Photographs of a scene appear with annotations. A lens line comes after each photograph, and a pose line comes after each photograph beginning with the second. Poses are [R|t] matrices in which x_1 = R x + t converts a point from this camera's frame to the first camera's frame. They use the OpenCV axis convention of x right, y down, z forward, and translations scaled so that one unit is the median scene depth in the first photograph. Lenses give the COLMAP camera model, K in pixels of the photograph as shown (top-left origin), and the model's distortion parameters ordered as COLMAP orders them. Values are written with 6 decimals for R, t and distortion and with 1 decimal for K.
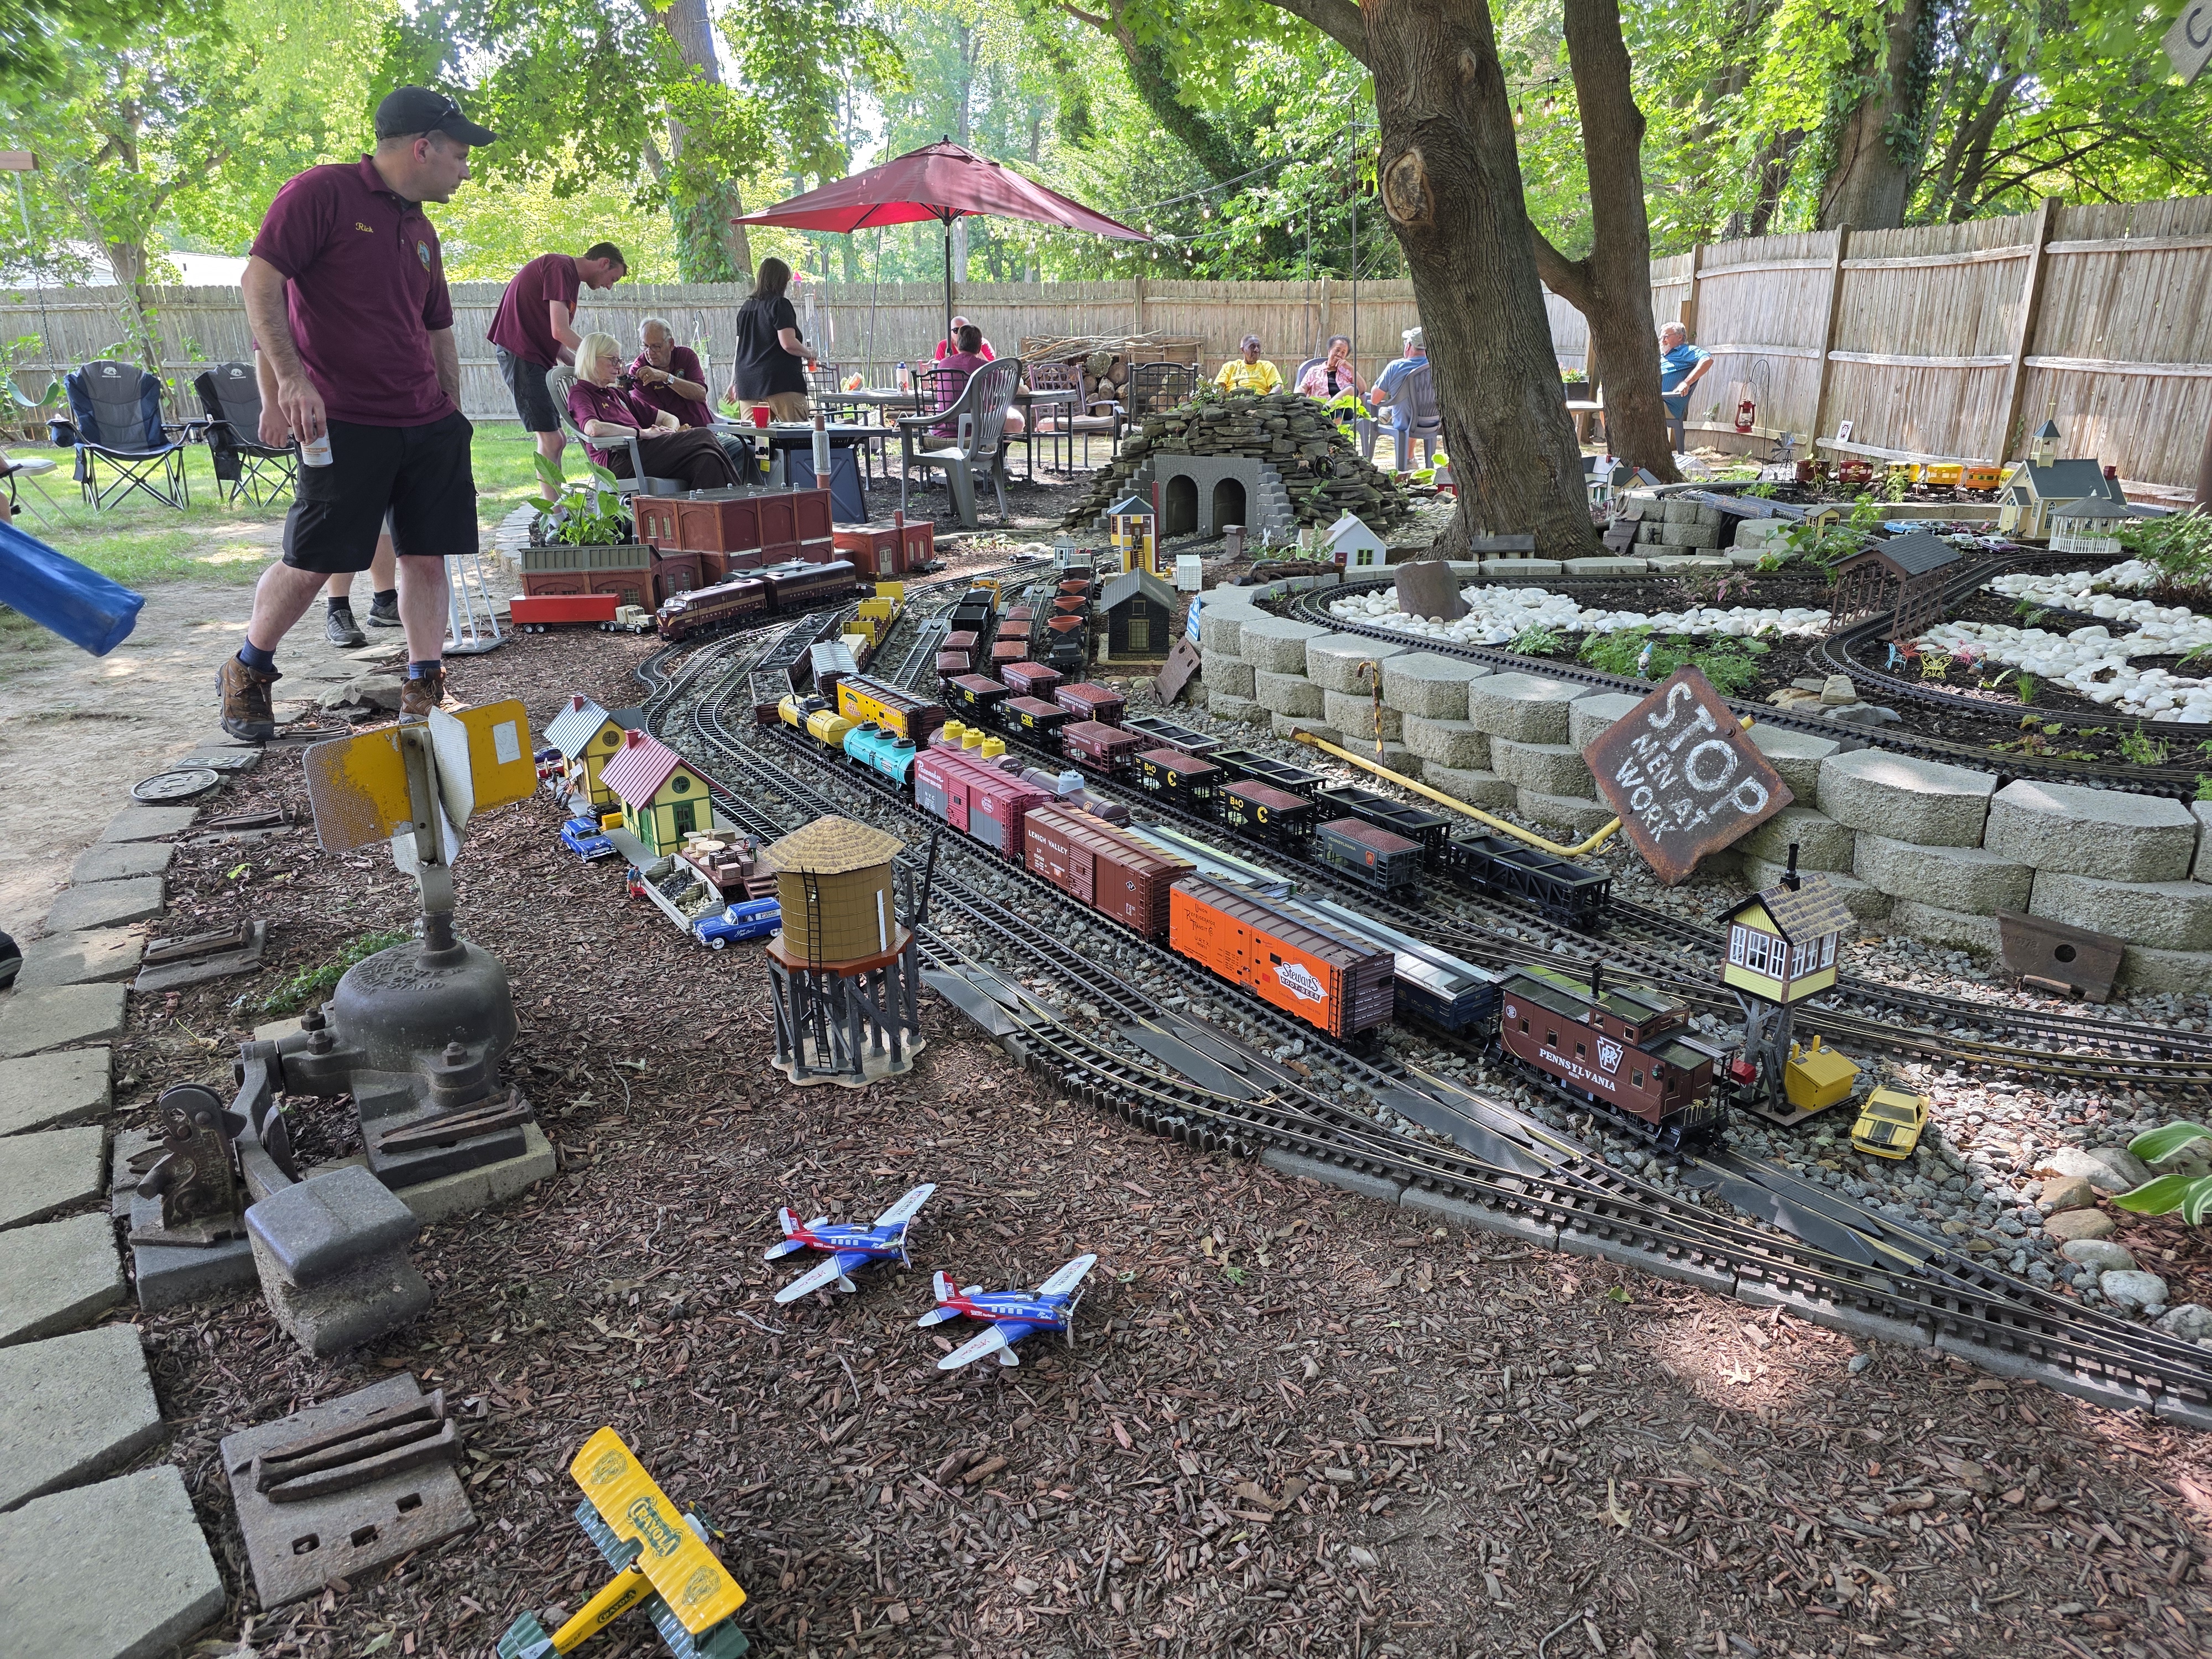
lens RADIAL K [[1475.9, 0, 1117.4], [0, 1475.9, 849.1], [0, 0, 1]] dist [0.044744, -0.045603]
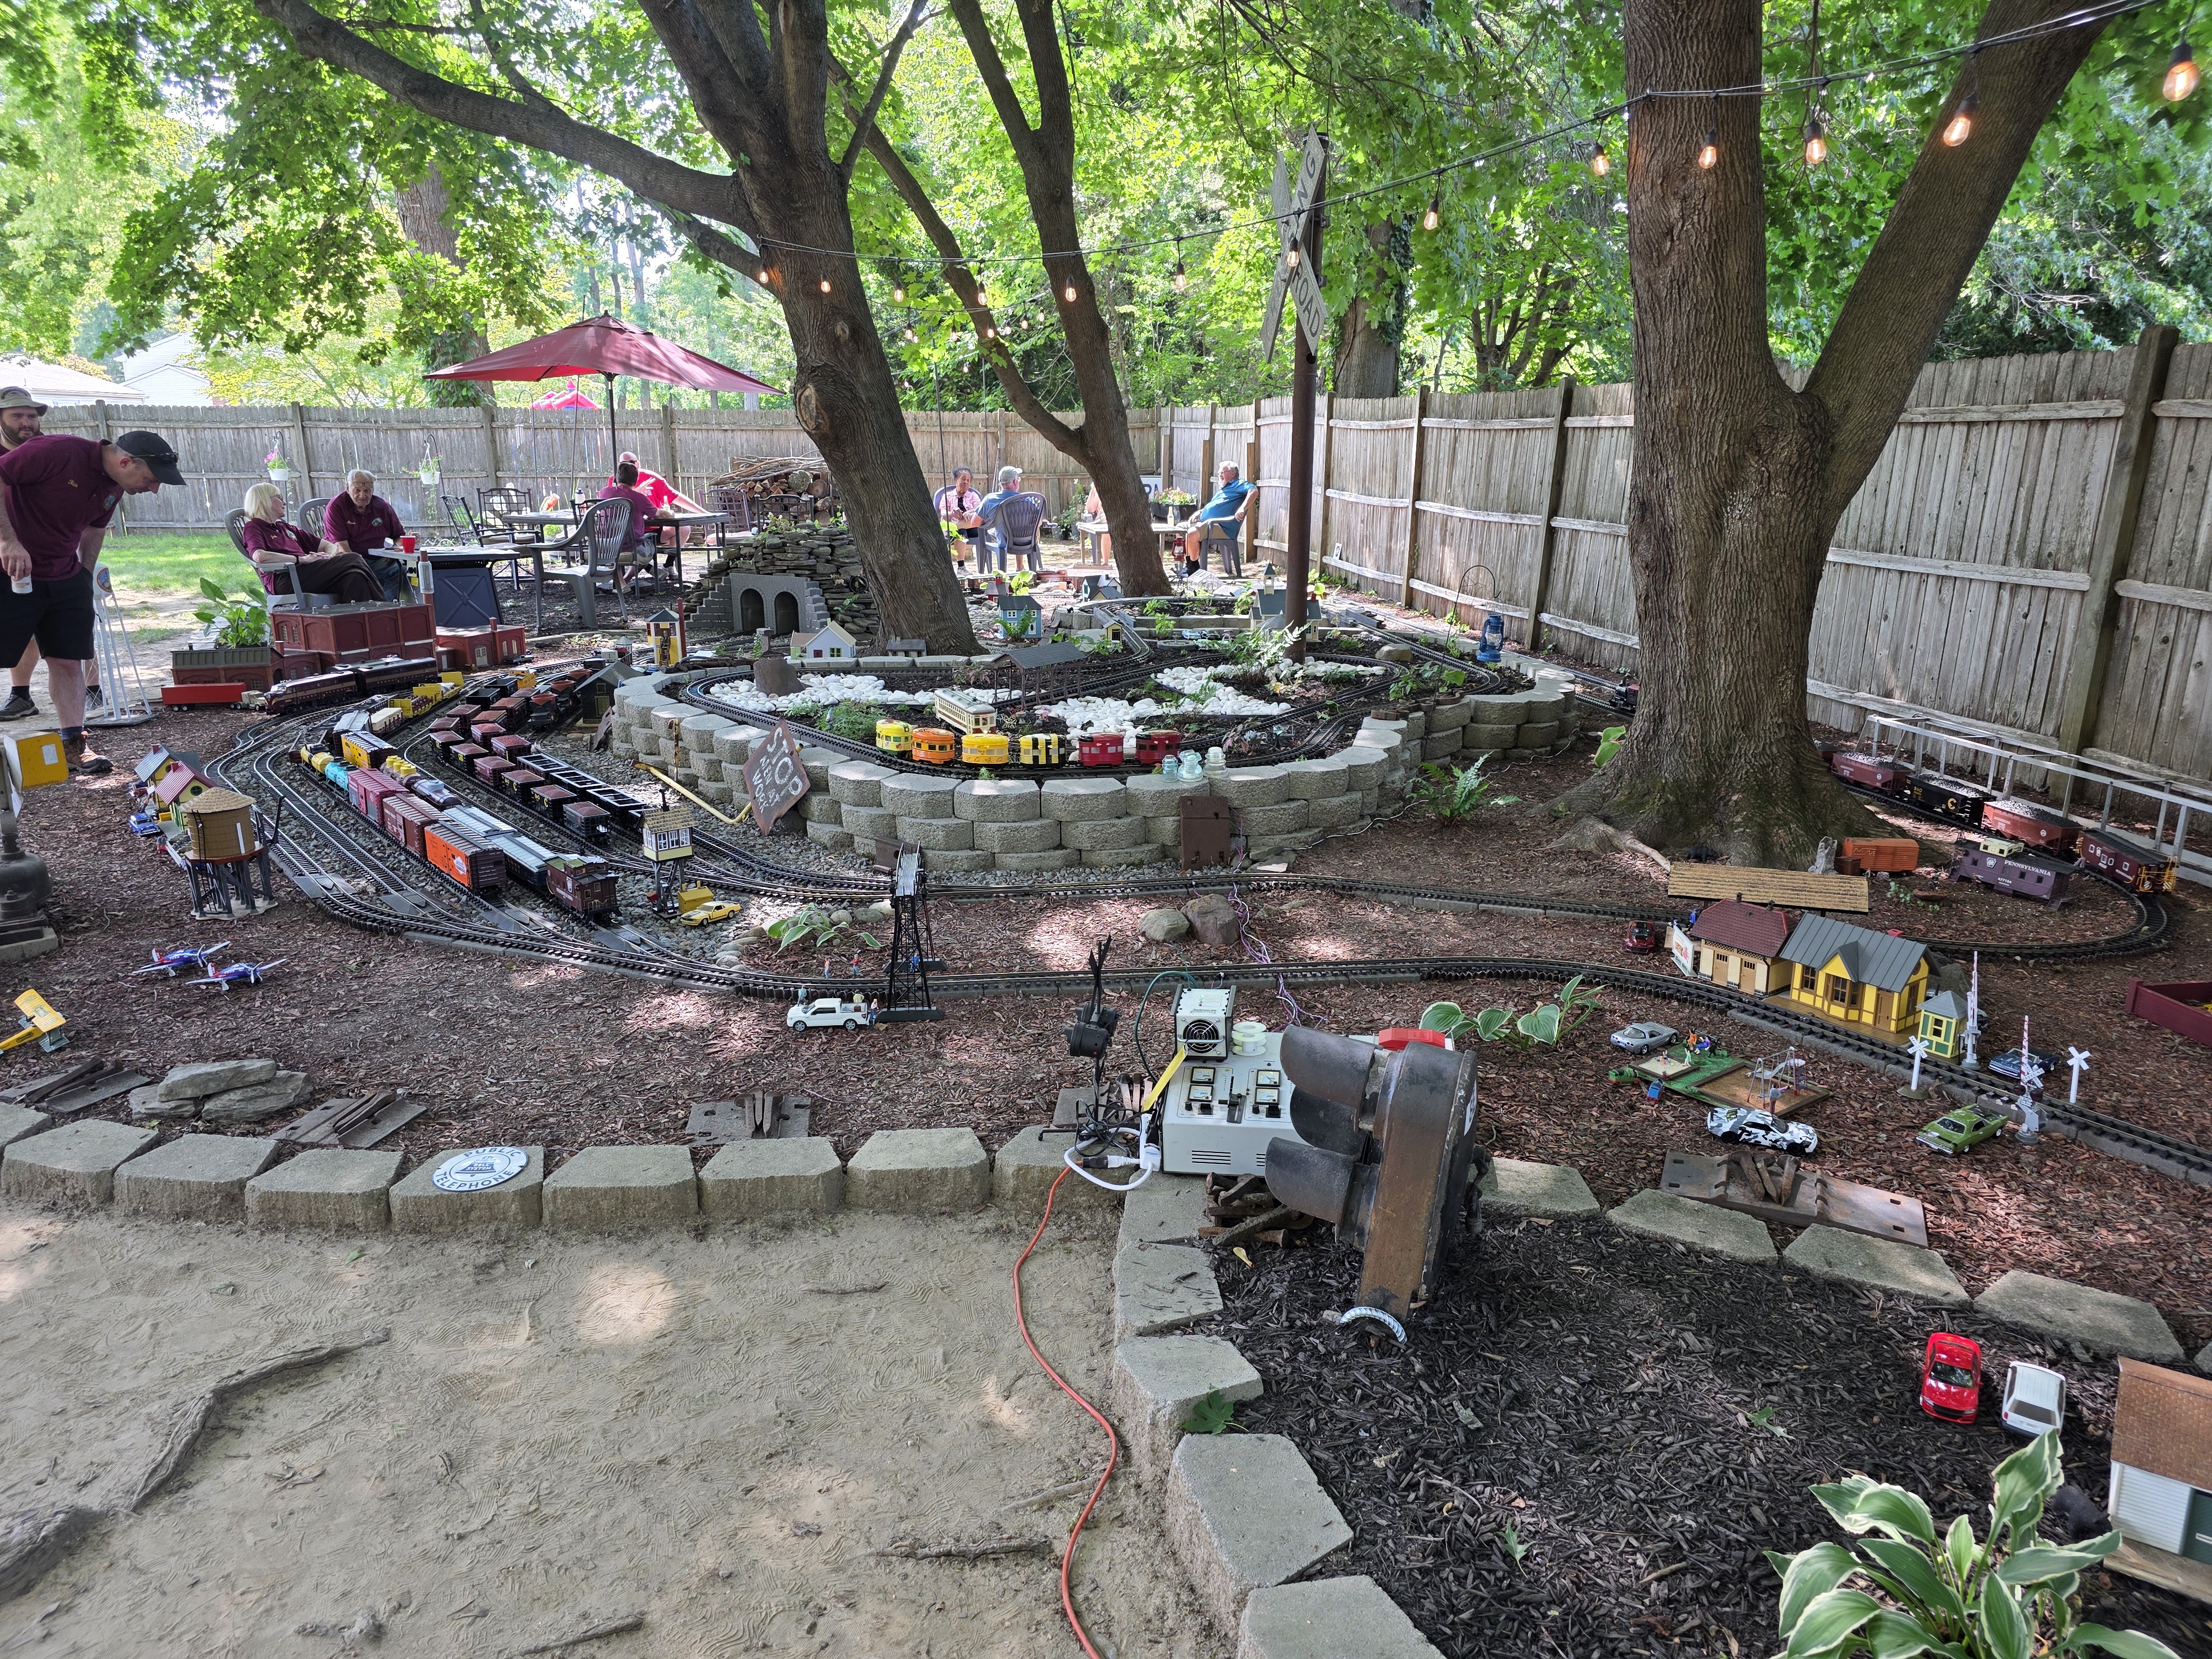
lens RADIAL K [[1475.9, 0, 1099.7], [0, 1475.9, 811.7], [0, 0, 1]] dist [0.044744, -0.045603]
pose [[0.994656, -0.015959, 0.102001, 0.315227], [0.024084, 0.996590, -0.078926, 0.078720], [-0.100394, 0.080961, 0.991648, -0.456760]]
